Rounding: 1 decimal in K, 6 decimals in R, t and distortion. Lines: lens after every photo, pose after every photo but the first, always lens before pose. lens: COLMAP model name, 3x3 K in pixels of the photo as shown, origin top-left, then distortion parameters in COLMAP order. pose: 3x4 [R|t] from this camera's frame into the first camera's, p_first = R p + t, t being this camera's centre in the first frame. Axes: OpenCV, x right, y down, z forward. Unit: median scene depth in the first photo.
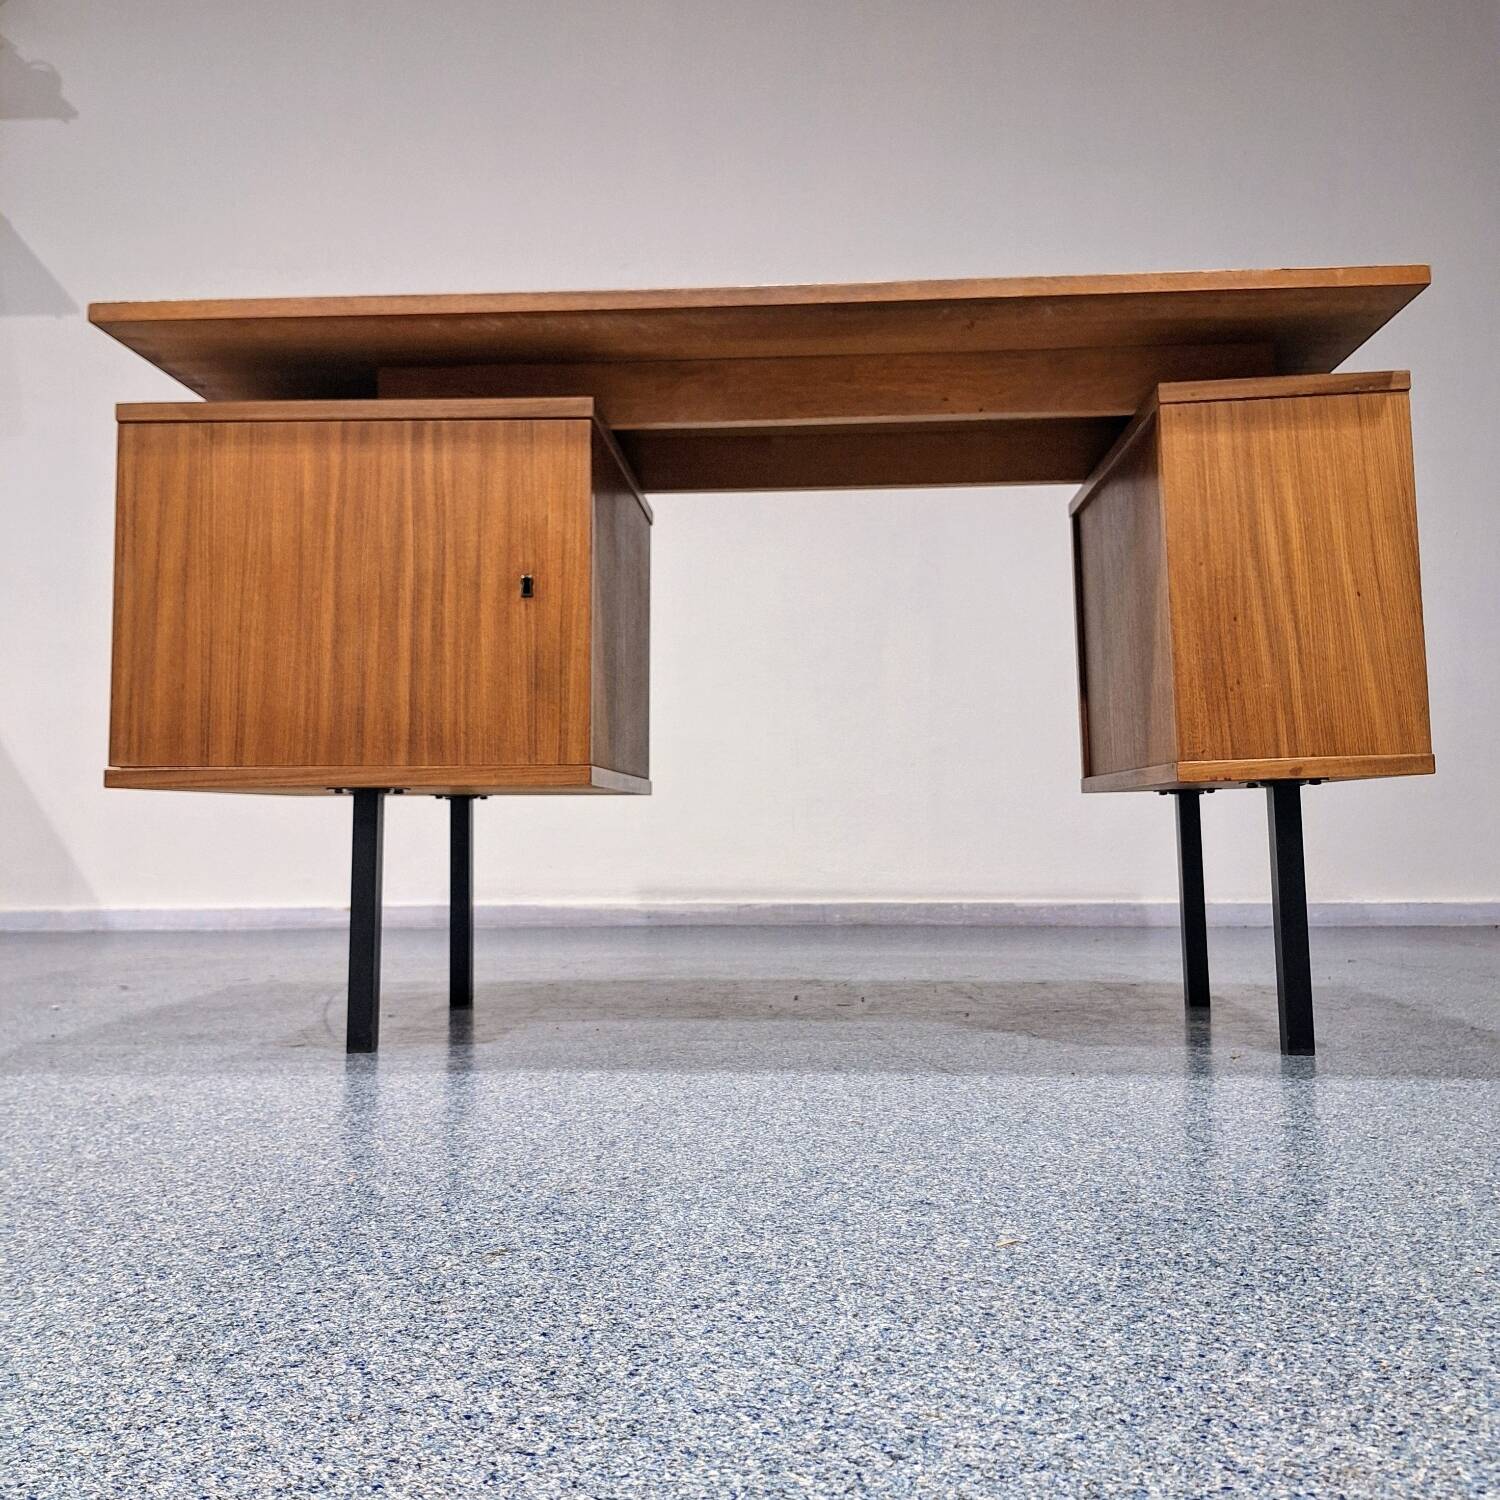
lens RADIAL K [[1393.4, 0, 752.4], [0, 1393.4, 726.7], [0, 0, 1]] dist [0.080888, -0.123483]
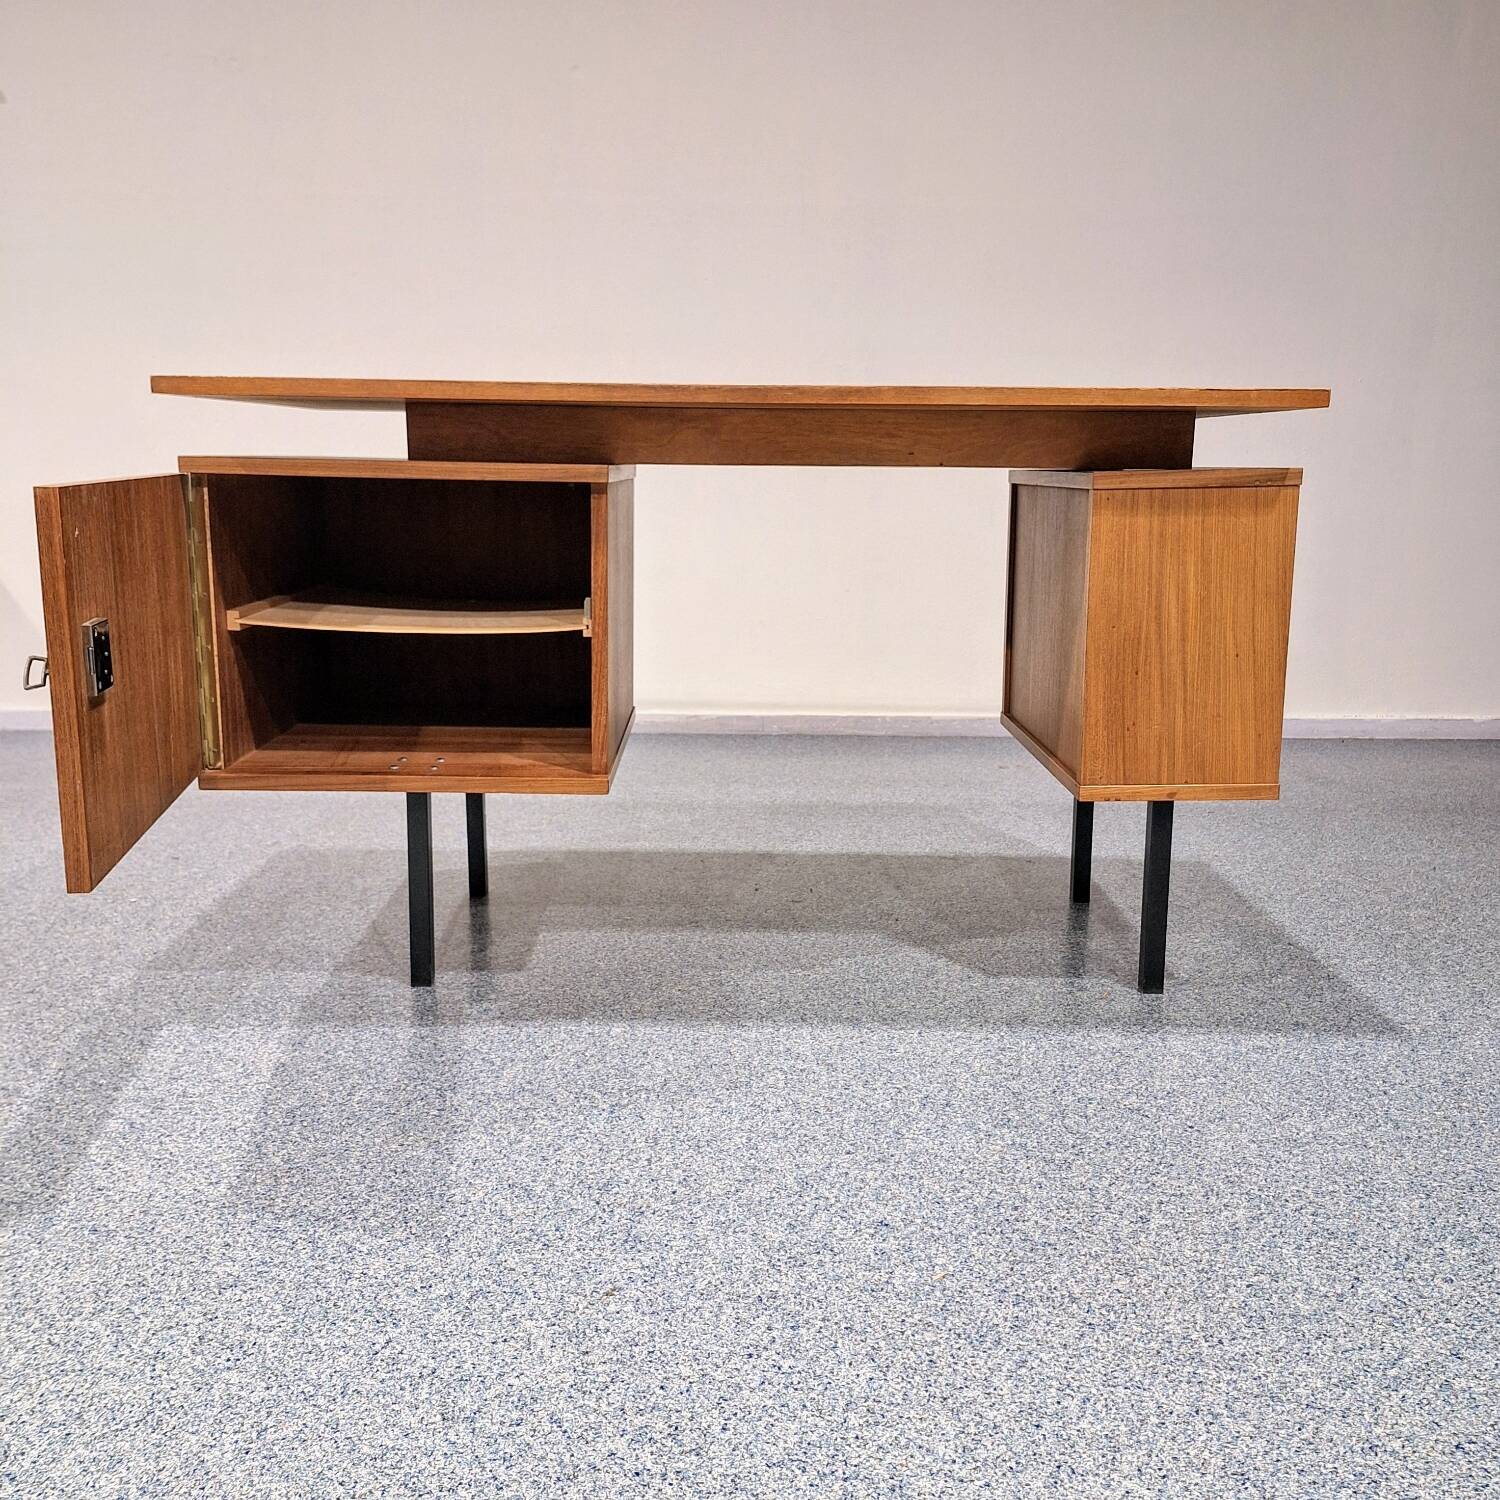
lens RADIAL K [[1383.0, 0, 750.0], [0, 1383.0, 750.0], [0, 0, 1]] dist [0.104712, -0.158955]
pose [[0.997798, 0.007497, 0.065903, -0.073574], [-0.025066, 0.962527, 0.270024, -0.332161], [-0.061409, -0.271081, 0.960596, -0.167905]]
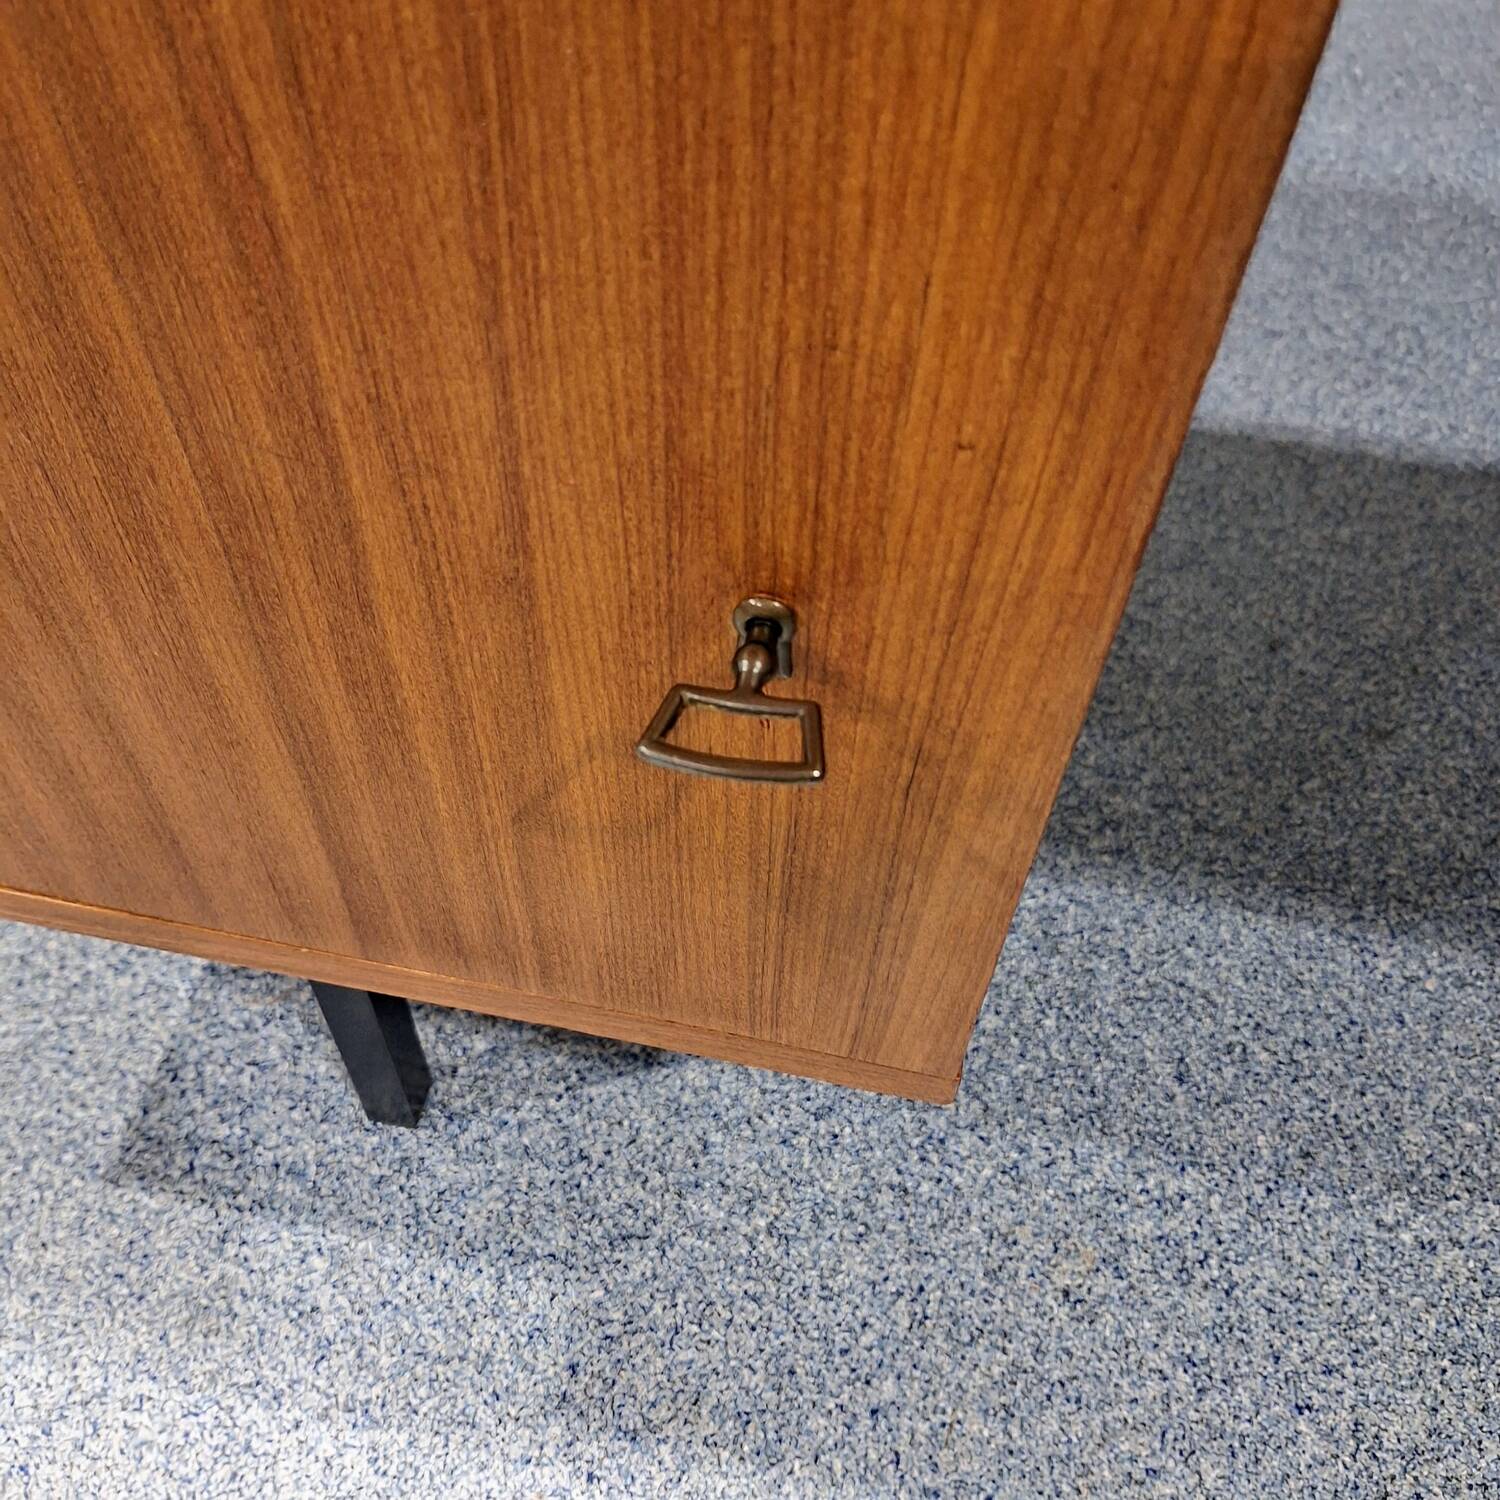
lens RADIAL K [[1386.4, 0, 723.6], [0, 1386.4, 752.6], [0, 0, 1]] dist [0.078258, -0.139731]
pose [[0.987480, 0.138302, -0.075870, -0.155728], [-0.013169, 0.551562, 0.834030, -0.254001], [0.157195, -0.822589, 0.546477, 0.902079]]
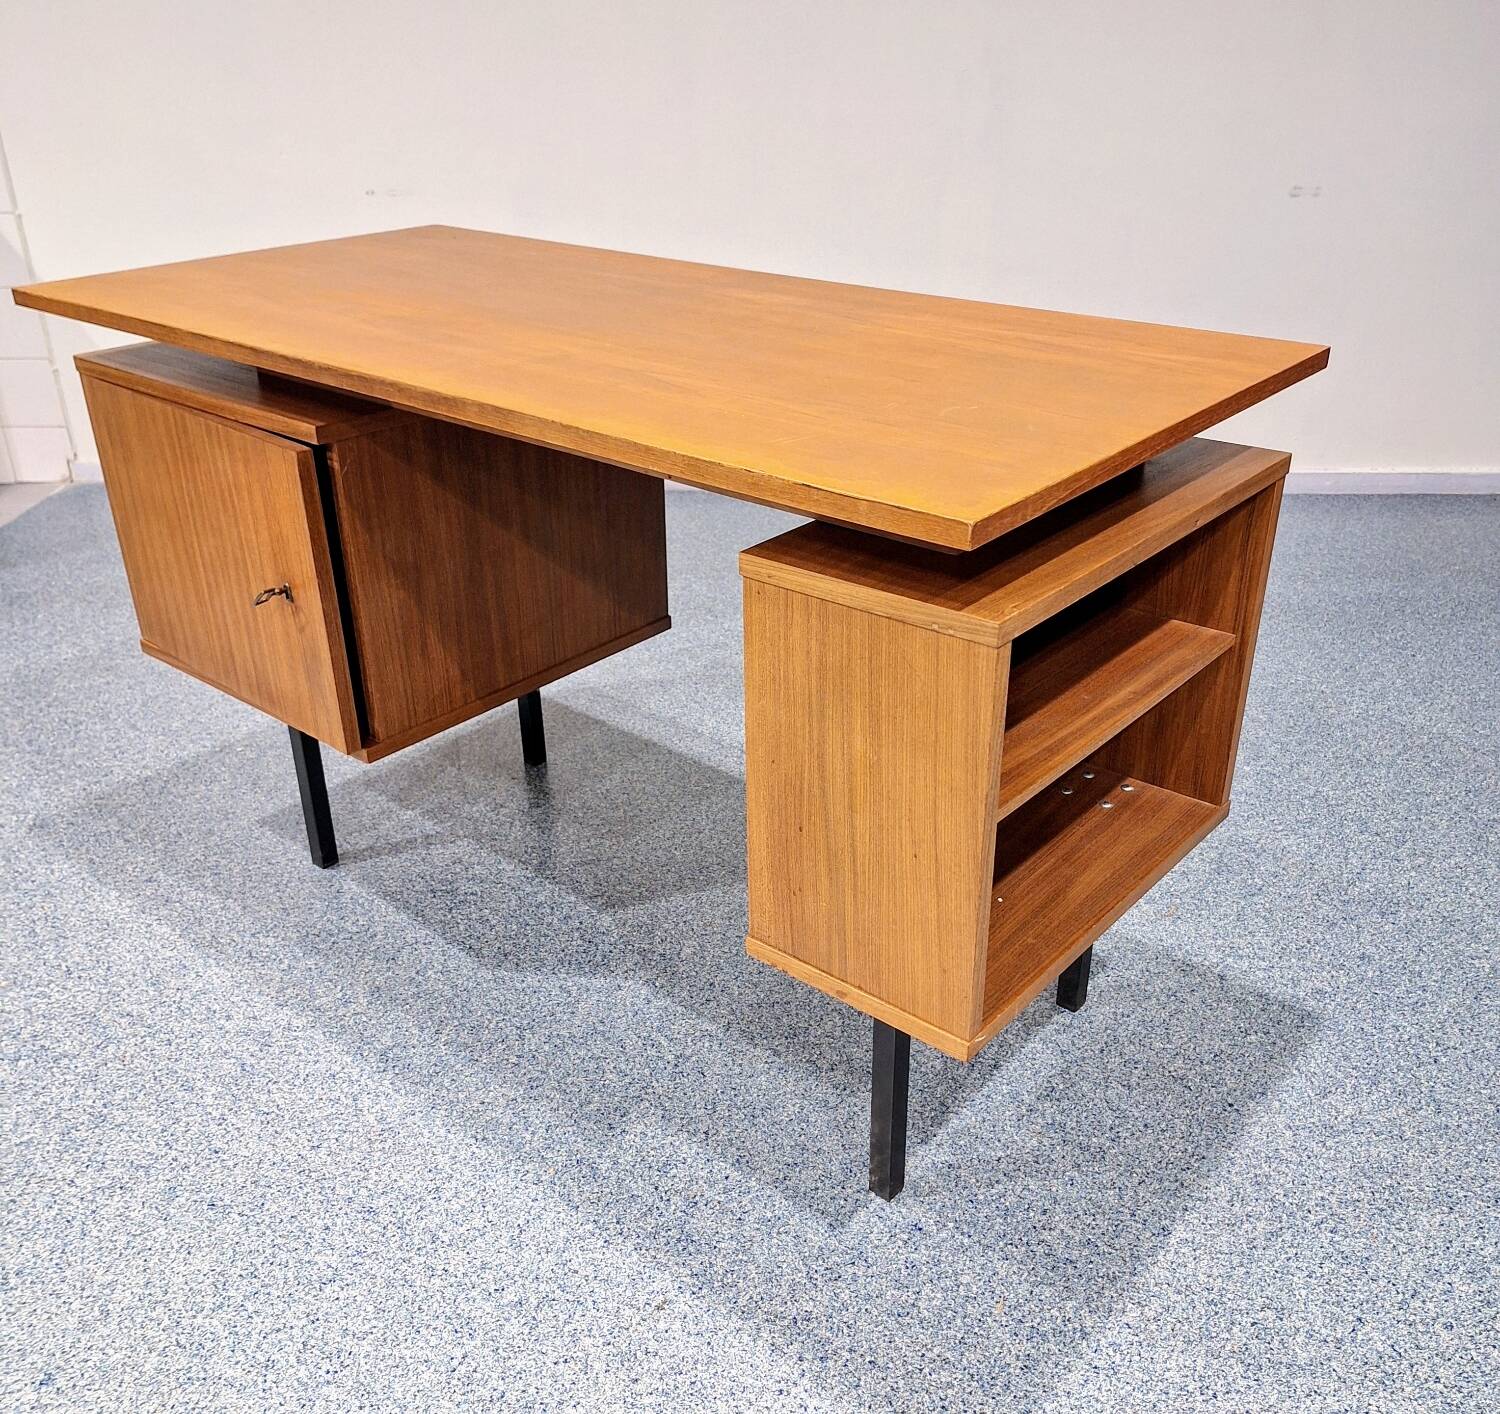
lens RADIAL K [[1383.4, 0, 755.3], [0, 1383.4, 750.9], [0, 0, 1]] dist [0.119157, -0.192357]
pose [[0.999752, 0.011790, -0.018872, -0.023657], [0.000188, 0.843603, 0.536968, -0.602841], [0.022251, -0.536838, 0.843392, -0.034527]]
